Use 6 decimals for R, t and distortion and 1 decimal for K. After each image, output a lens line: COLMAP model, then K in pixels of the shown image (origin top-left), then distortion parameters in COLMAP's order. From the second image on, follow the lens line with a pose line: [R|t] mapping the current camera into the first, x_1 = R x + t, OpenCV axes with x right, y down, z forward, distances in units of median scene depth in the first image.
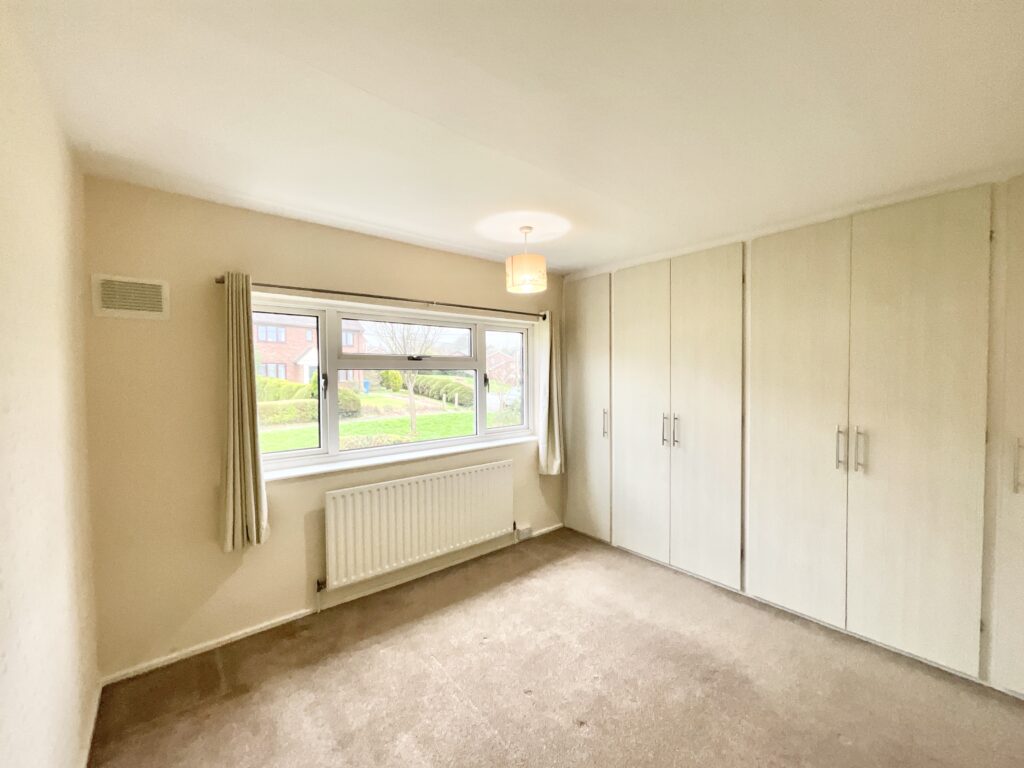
lens RADIAL K [[416.3, 0, 512.0], [0, 416.3, 384.0], [0, 0, 1]] dist [-0.002941, 0.000479]
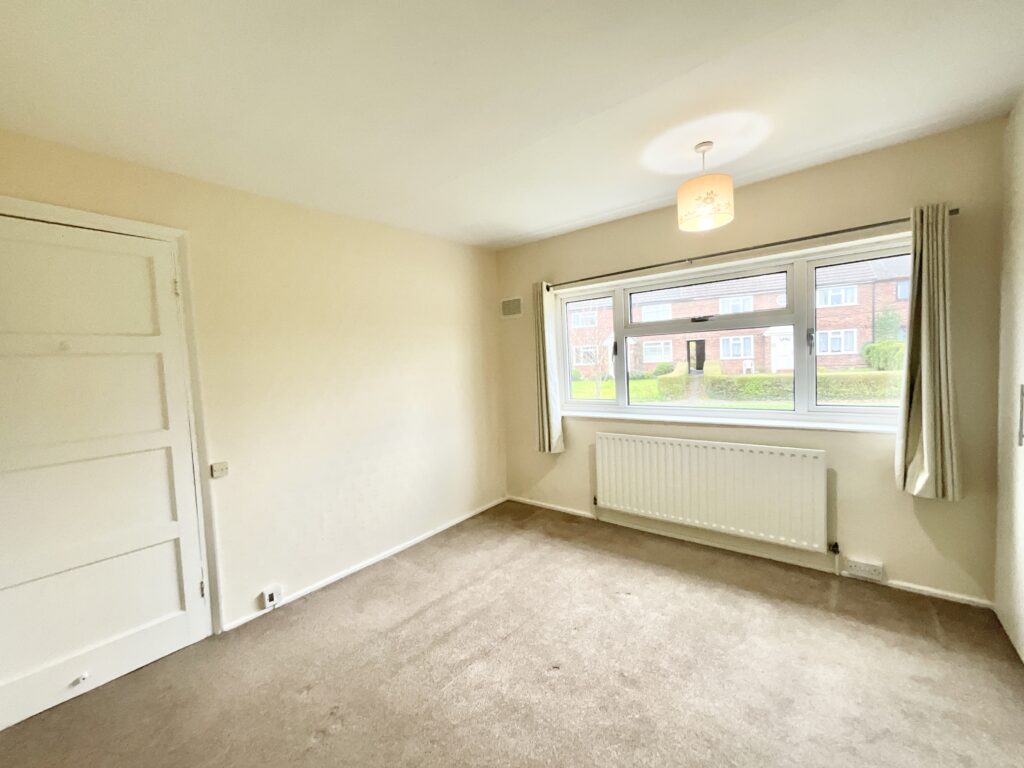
lens RADIAL K [[416.3, 0, 512.0], [0, 416.3, 384.0], [0, 0, 1]] dist [-0.002941, 0.000479]
pose [[0.188868, 0.048592, -0.980799, 0.697265], [0.019780, 0.998384, 0.053273, 0.029069], [0.981803, -0.029462, 0.187602, 0.439207]]
